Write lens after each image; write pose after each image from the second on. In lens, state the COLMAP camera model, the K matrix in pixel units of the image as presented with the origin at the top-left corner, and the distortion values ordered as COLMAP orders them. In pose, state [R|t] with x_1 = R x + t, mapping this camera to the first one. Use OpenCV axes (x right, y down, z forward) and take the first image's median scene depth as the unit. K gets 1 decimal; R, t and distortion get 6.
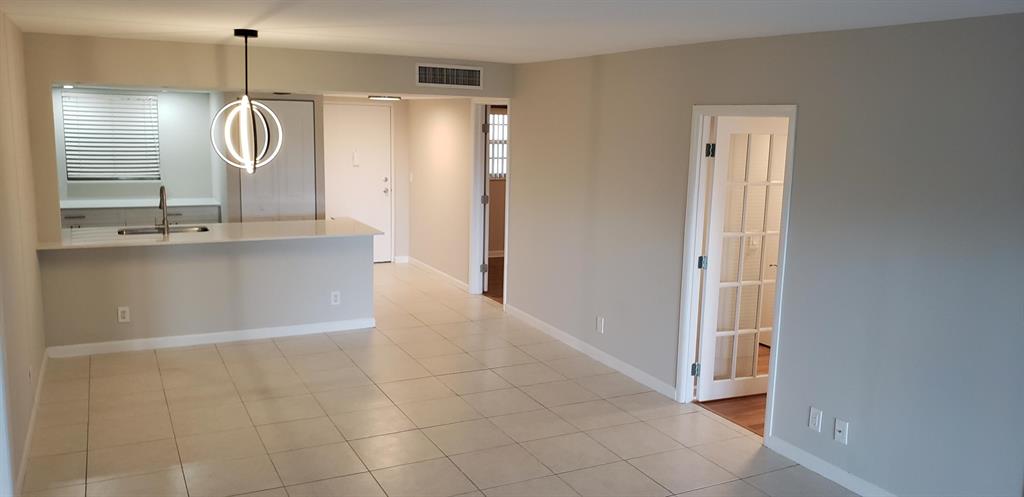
lens RADIAL K [[783.5, 0, 511.0], [0, 783.5, 249.2], [0, 0, 1]] dist [0.012251, -0.012135]
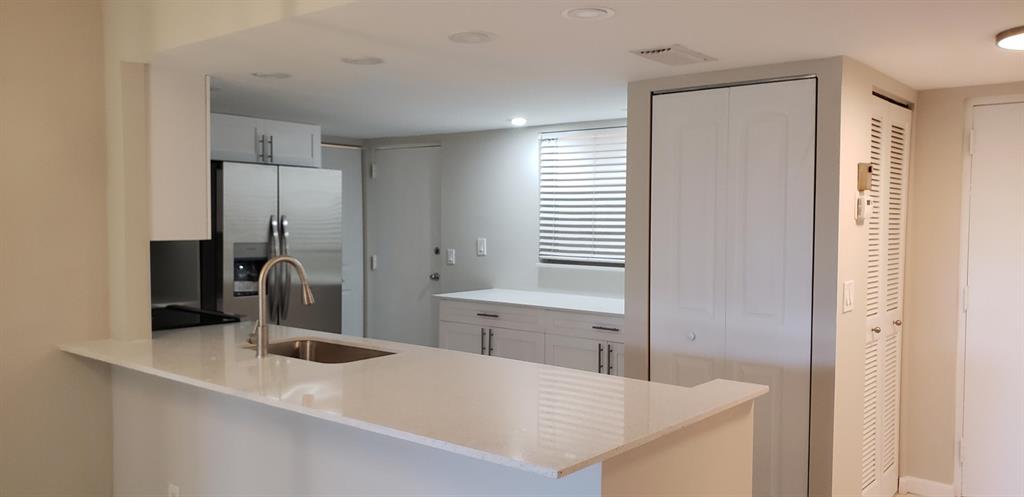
lens RADIAL K [[783.5, 0, 504.0], [0, 783.5, 251.4], [0, 0, 1]] dist [0.012251, -0.012135]
pose [[0.368737, 0.013495, -0.929436, 0.049928], [-0.143140, 0.988792, -0.042431, -0.062610], [0.918446, 0.148685, 0.366536, 0.705837]]
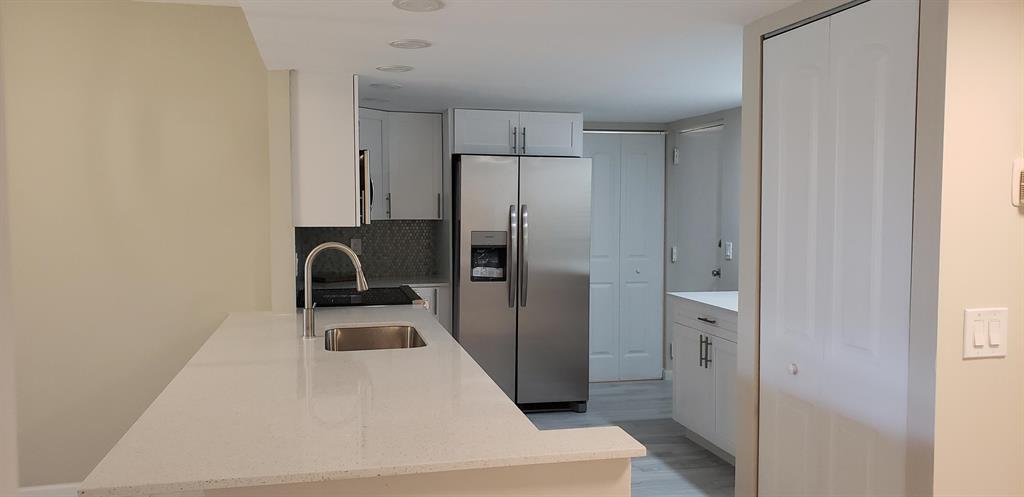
lens RADIAL K [[783.5, 0, 509.4], [0, 783.5, 239.5], [0, 0, 1]] dist [0.012251, -0.012135]
pose [[-0.280331, 0.012766, -0.959819, 0.016388], [-0.160013, 0.985299, 0.059840, -0.099728], [0.946473, 0.170358, -0.274167, 0.930568]]
